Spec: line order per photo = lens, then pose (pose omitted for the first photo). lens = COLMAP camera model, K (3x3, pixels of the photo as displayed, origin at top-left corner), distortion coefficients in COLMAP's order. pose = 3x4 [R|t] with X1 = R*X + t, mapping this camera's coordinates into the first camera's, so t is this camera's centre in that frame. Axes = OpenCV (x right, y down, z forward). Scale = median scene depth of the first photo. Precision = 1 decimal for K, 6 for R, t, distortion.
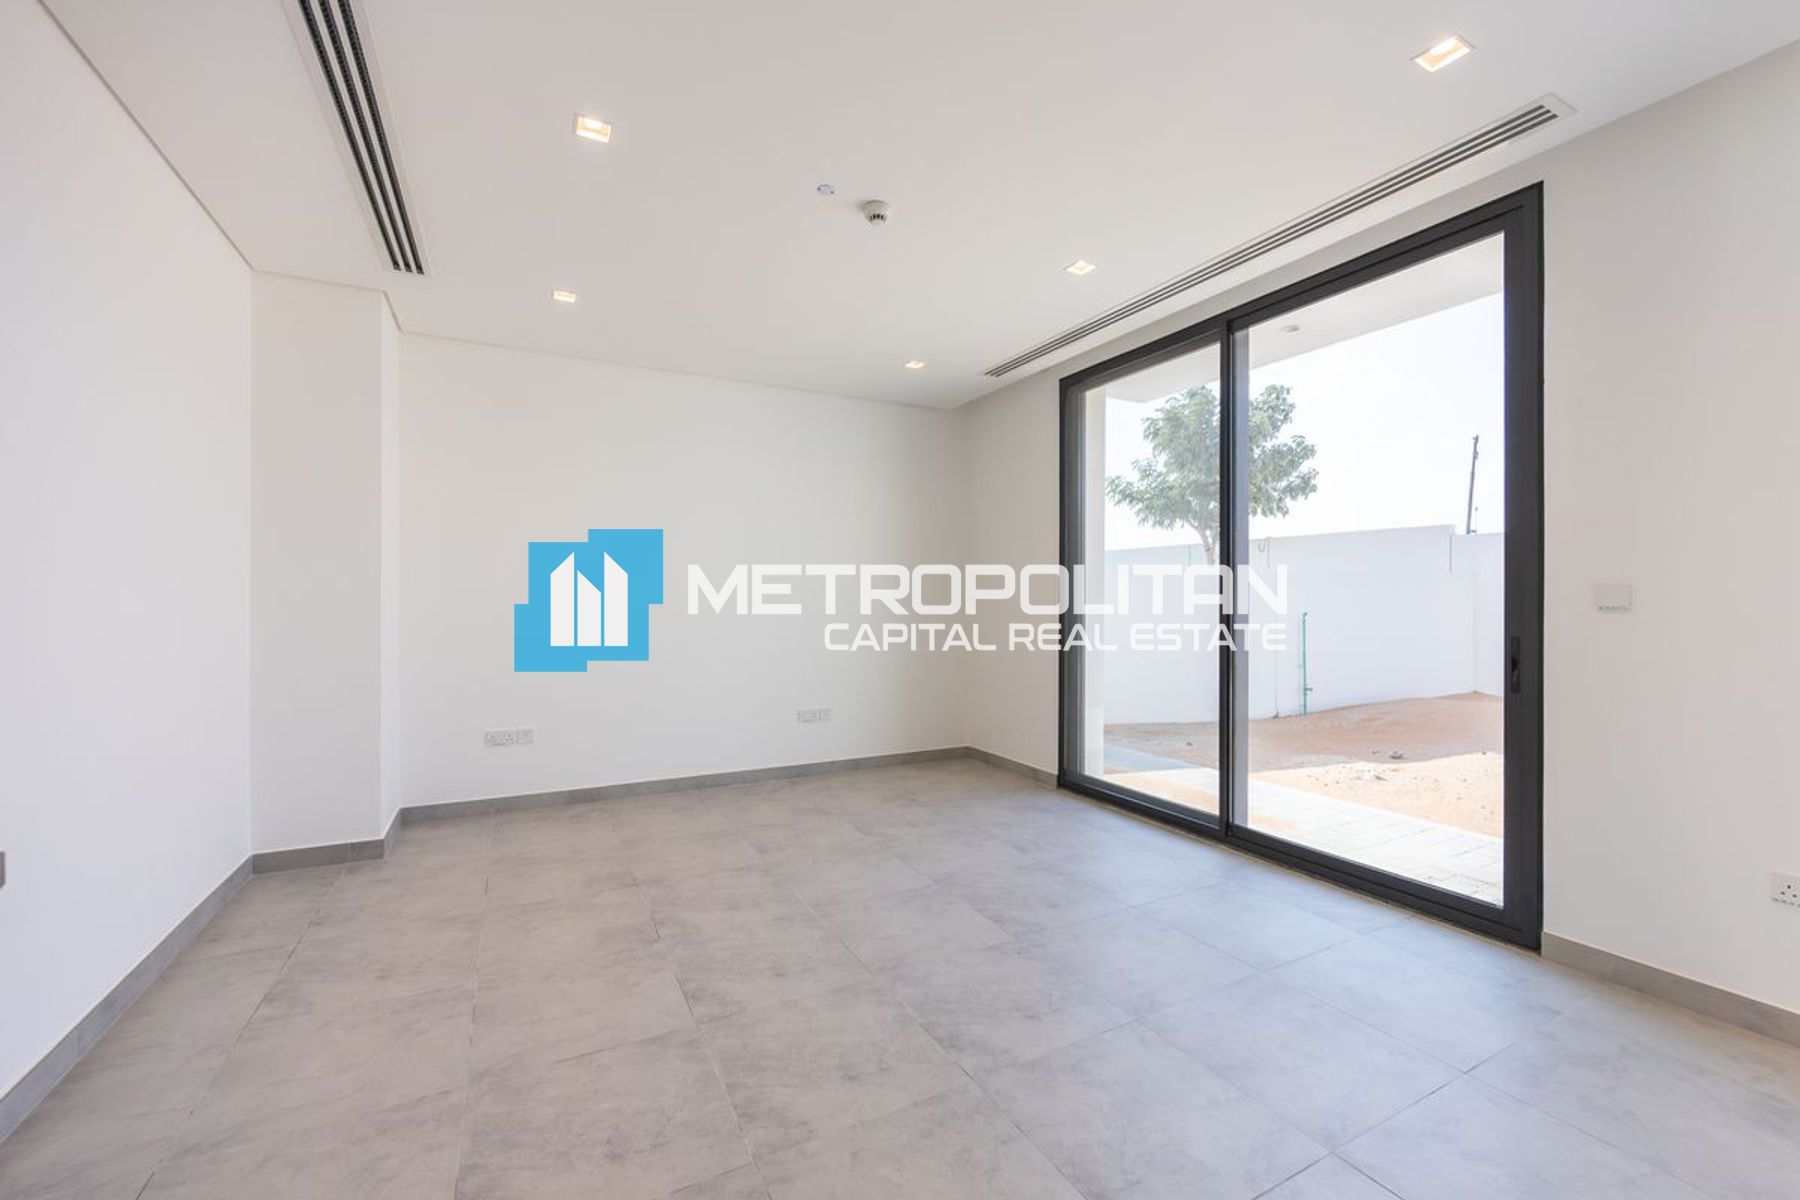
lens RADIAL K [[743.0, 0, 900.0], [0, 743.0, 600.0], [0, 0, 1]] dist [0.054194, 0.000021]
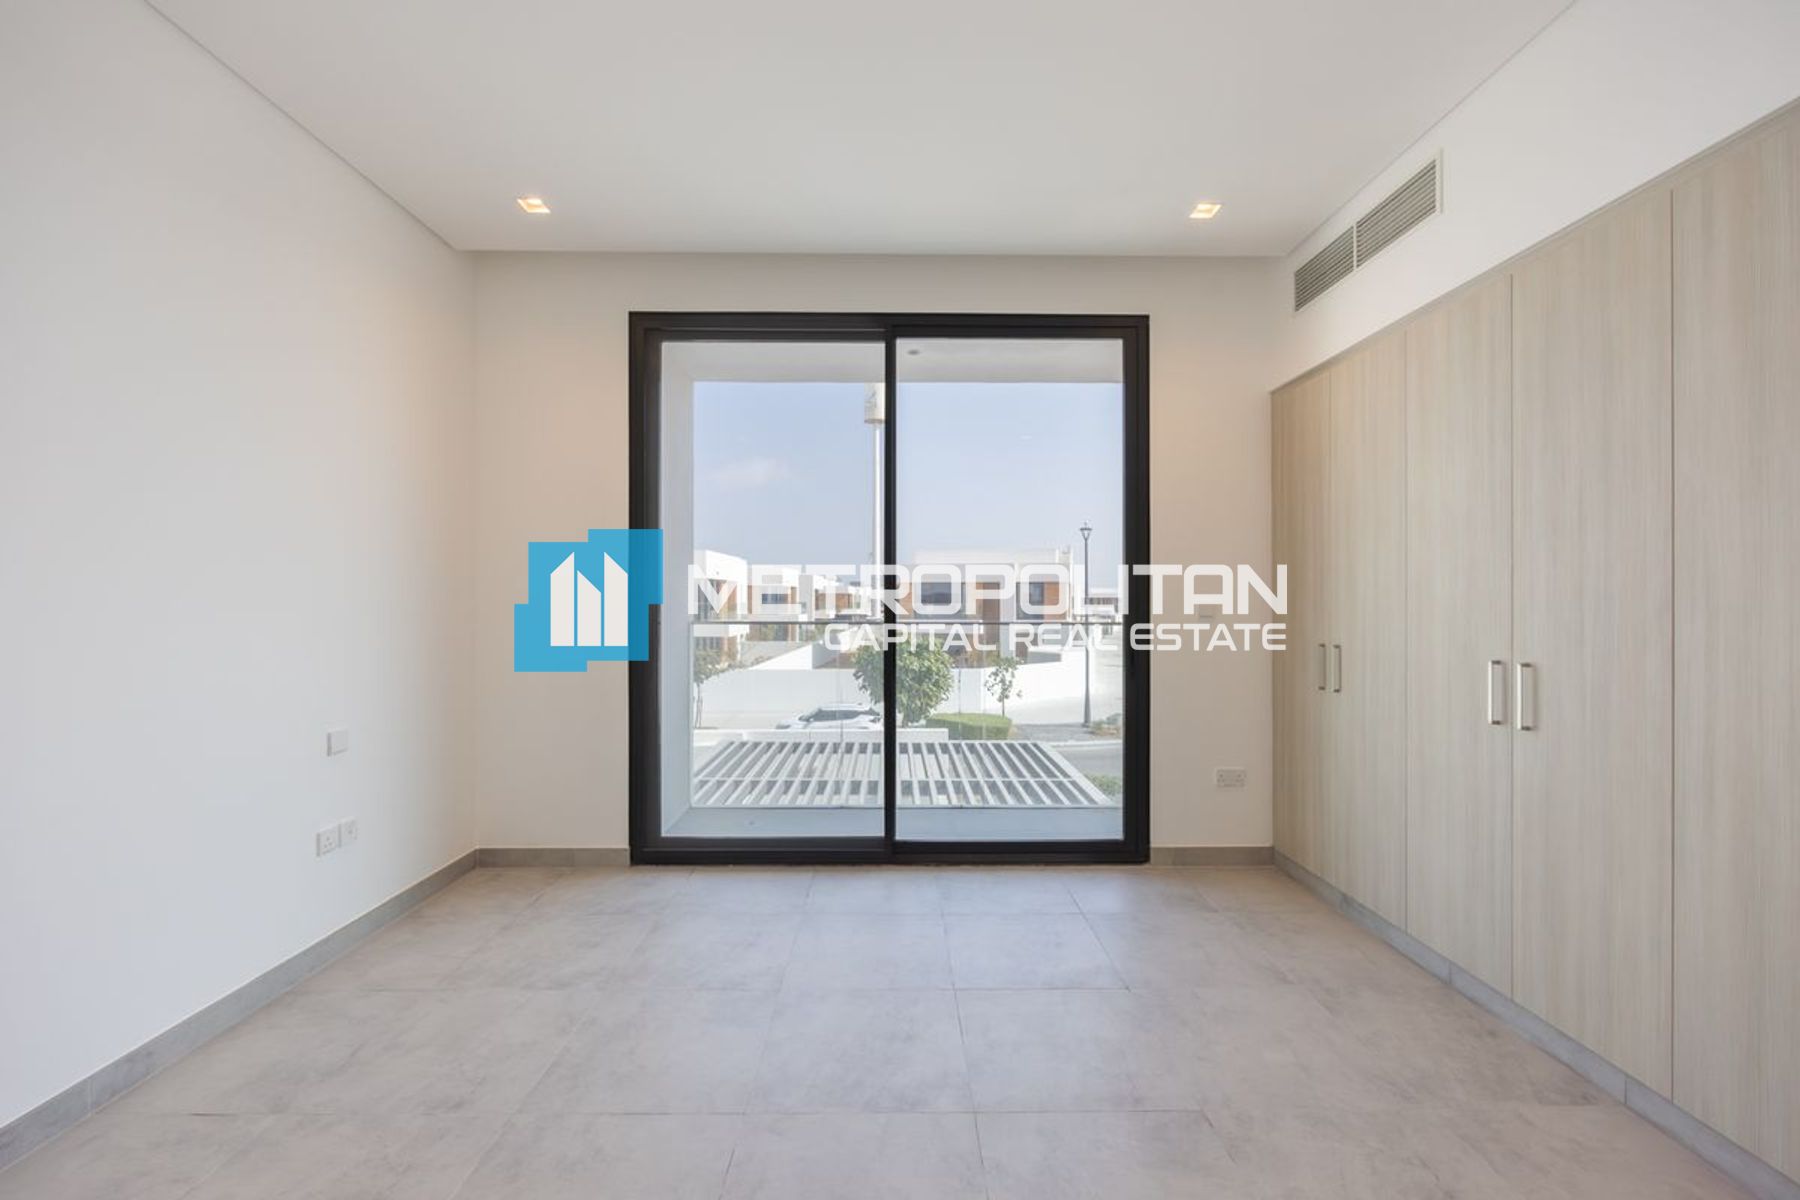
lens RADIAL K [[713.0, 0, 900.0], [0, 713.0, 600.0], [0, 0, 1]] dist [-0.000787, -0.000044]
pose [[0.469161, -0.002337, 0.883109, -0.490937], [-0.000579, 0.999995, 0.002954, -0.023132], [-0.883112, -0.001897, 0.469158, 0.742635]]
